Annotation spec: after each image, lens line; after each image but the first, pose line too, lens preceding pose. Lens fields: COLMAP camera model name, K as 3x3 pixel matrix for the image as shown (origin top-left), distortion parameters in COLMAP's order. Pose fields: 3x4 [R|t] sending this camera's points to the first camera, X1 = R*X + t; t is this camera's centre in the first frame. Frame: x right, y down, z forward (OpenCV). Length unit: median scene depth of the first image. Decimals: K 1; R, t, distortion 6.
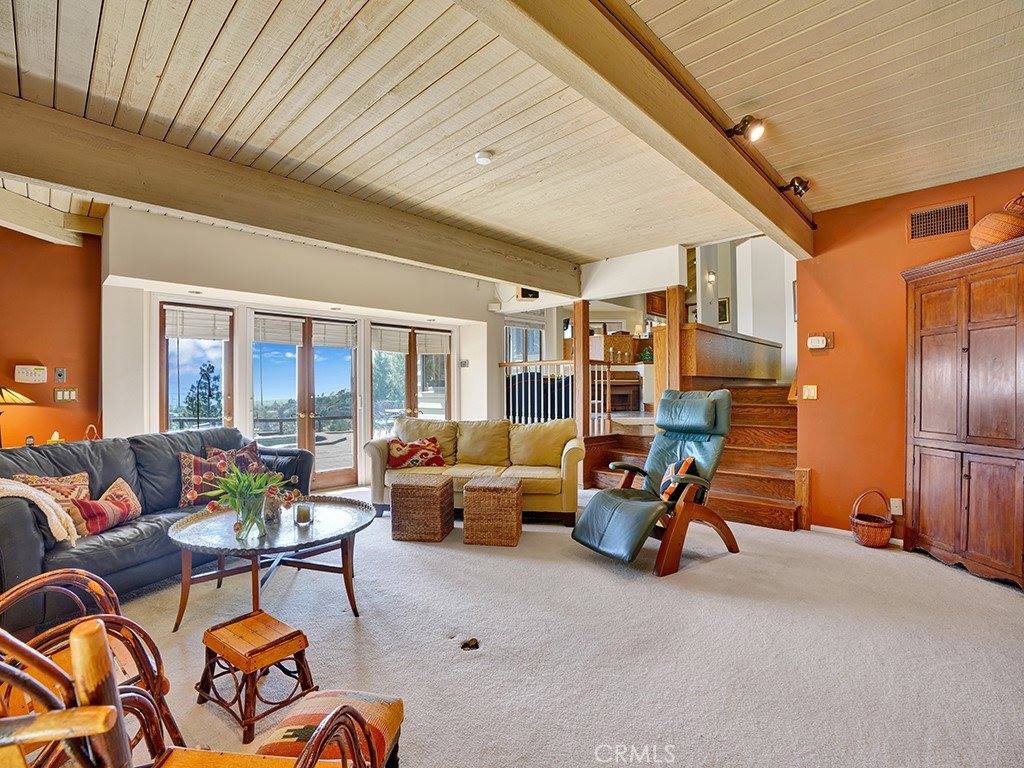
lens RADIAL K [[498.8, 0, 510.2], [0, 498.8, 383.6], [0, 0, 1]] dist [-0.040882, 0.021175]
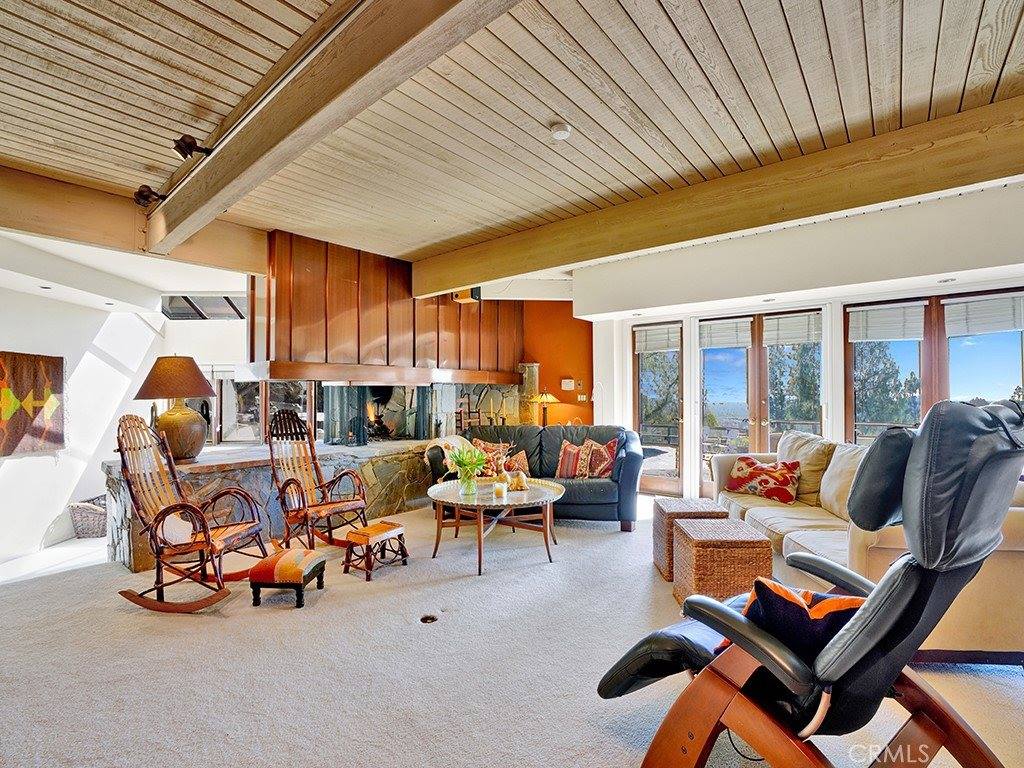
lens RADIAL K [[498.8, 0, 502.5], [0, 498.8, 388.5], [0, 0, 1]] dist [-0.040882, 0.021175]
pose [[0.069829, -0.008768, -0.997520, 0.537533], [0.011452, 0.999903, -0.007988, 0.003791], [0.997493, -0.010866, 0.069923, 0.553589]]
